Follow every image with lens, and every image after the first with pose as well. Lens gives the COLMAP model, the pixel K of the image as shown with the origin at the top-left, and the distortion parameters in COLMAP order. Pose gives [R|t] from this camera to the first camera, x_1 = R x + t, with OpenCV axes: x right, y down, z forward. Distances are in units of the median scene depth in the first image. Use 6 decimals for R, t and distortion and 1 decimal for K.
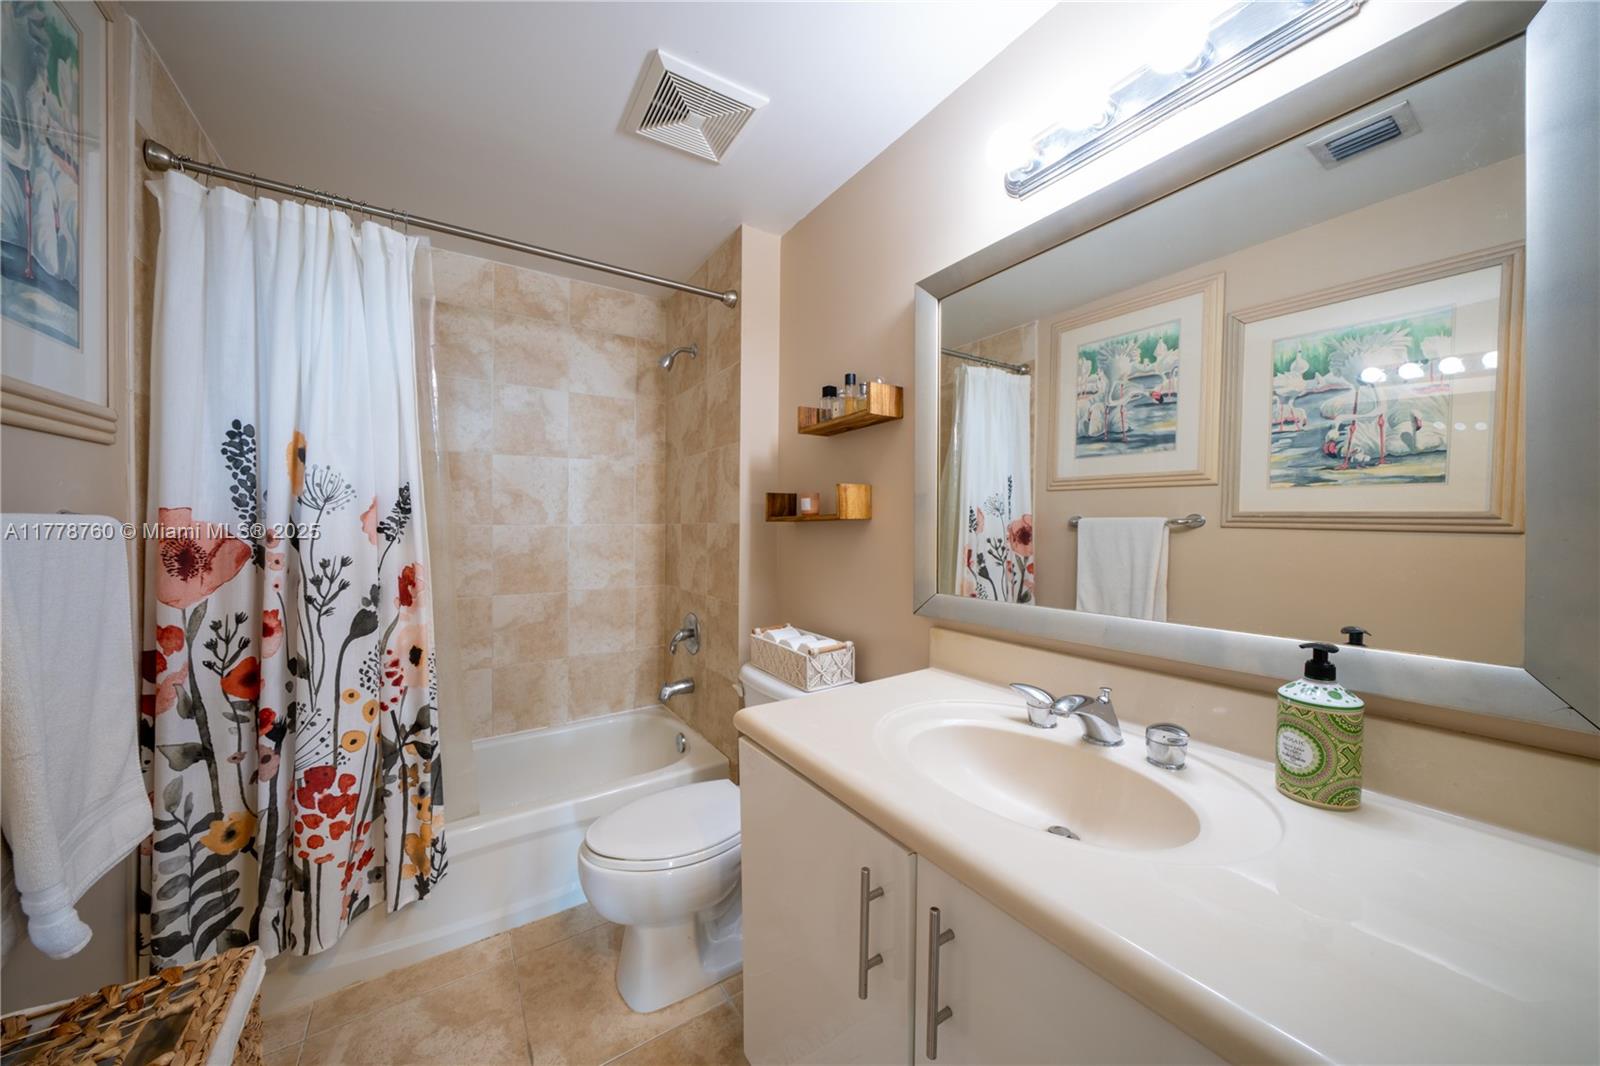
lens RADIAL K [[542.2, 0, 802.3], [0, 542.2, 524.3], [0, 0, 1]] dist [-0.005563, -0.000435]
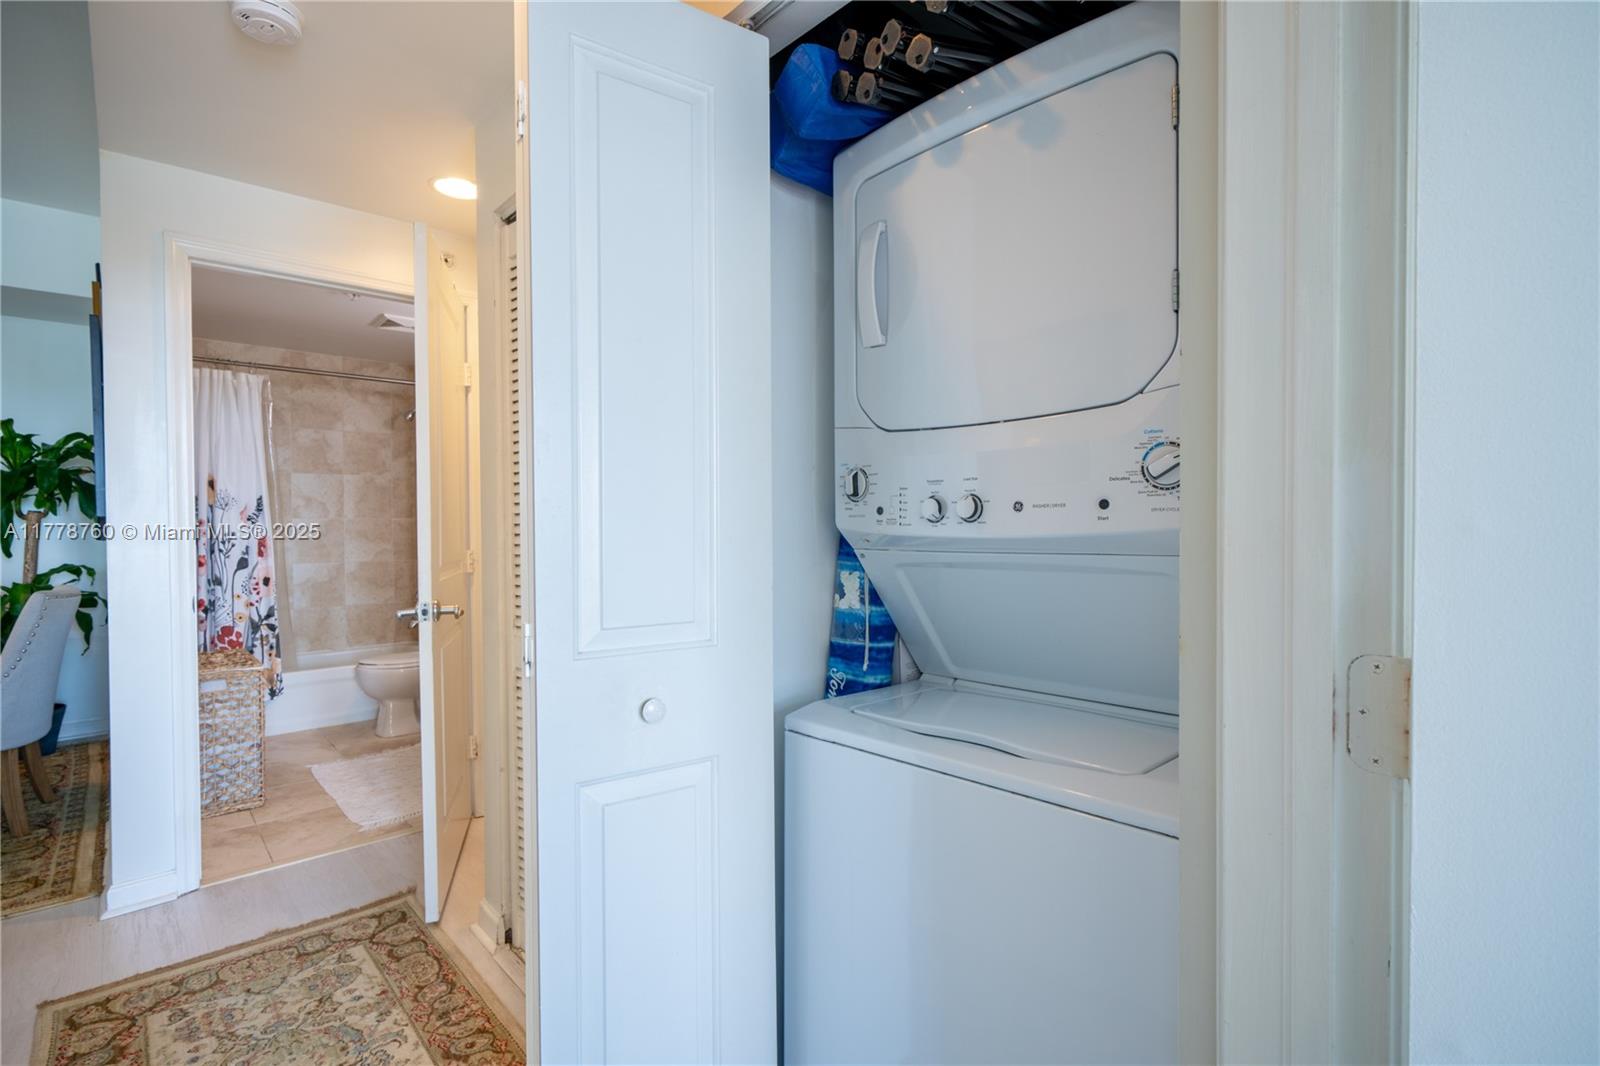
lens RADIAL K [[742.6, 0, 798.0], [0, 742.6, 543.9], [0, 0, 1]] dist [-0.002443, -0.000026]
pose [[0.988904, -0.008068, 0.148340, 0.852802], [0.004084, 0.999623, 0.027143, 0.034637], [-0.148503, -0.026236, 0.988564, -2.058279]]
